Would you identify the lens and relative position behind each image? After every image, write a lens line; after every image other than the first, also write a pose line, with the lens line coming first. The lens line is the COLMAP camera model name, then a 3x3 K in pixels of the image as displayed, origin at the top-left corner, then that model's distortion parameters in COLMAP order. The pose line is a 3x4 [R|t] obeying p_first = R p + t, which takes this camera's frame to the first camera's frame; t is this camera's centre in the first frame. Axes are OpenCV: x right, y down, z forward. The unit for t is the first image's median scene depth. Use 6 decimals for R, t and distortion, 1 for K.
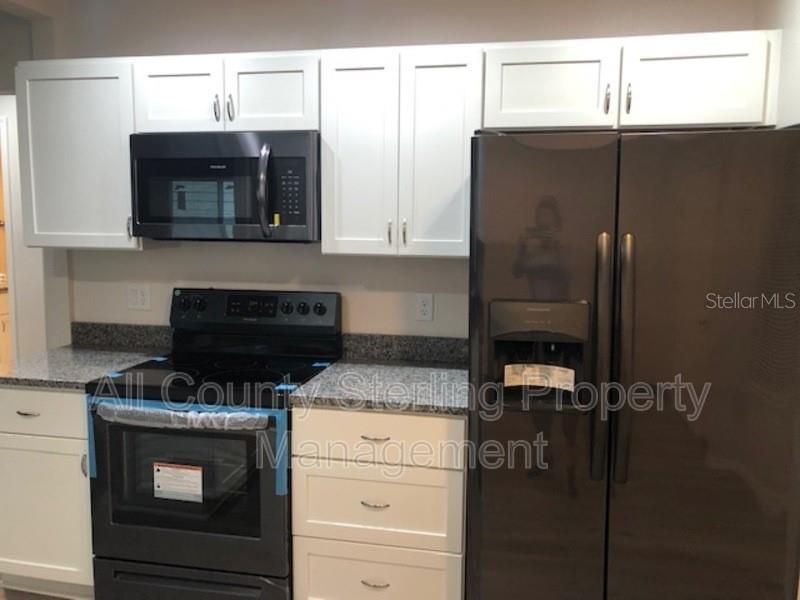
lens RADIAL K [[662.0, 0, 400.0], [0, 662.0, 300.0], [0, 0, 1]] dist [0.074794, -0.004493]
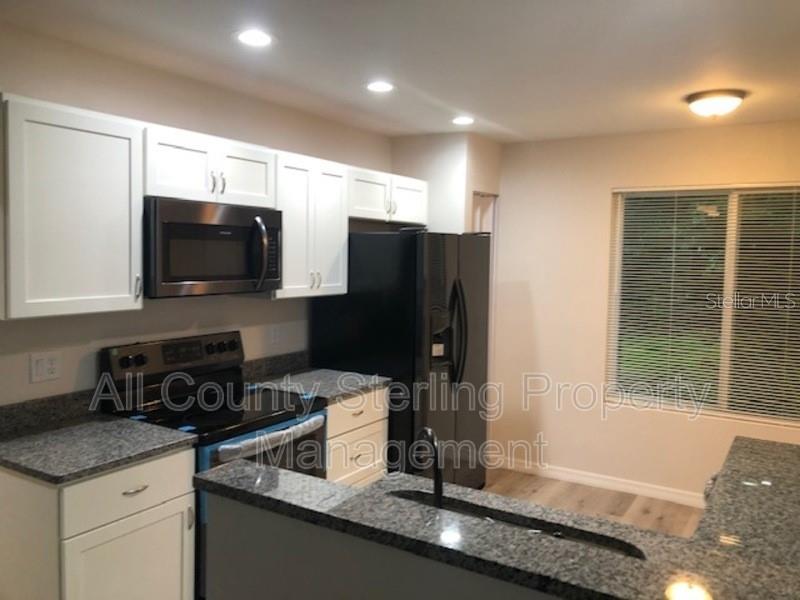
lens RADIAL K [[662.0, 0, 400.0], [0, 662.0, 300.0], [0, 0, 1]] dist [0.074794, -0.004493]
pose [[0.330530, -0.071421, 0.941089, -1.256361], [0.099482, 0.994214, 0.040512, -0.095056], [-0.938538, 0.080231, 0.335723, 0.312353]]
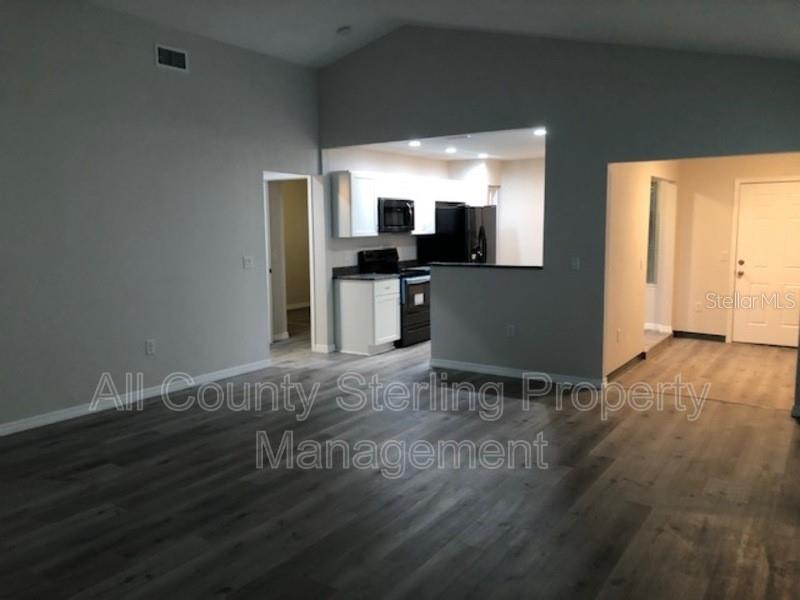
lens RADIAL K [[662.0, 0, 400.0], [0, 662.0, 300.0], [0, 0, 1]] dist [0.074794, -0.004493]
pose [[0.355697, -0.119517, 0.926928, -3.284019], [0.128023, 0.988671, 0.078351, -0.011570], [-0.925791, 0.090798, 0.366969, -0.169305]]
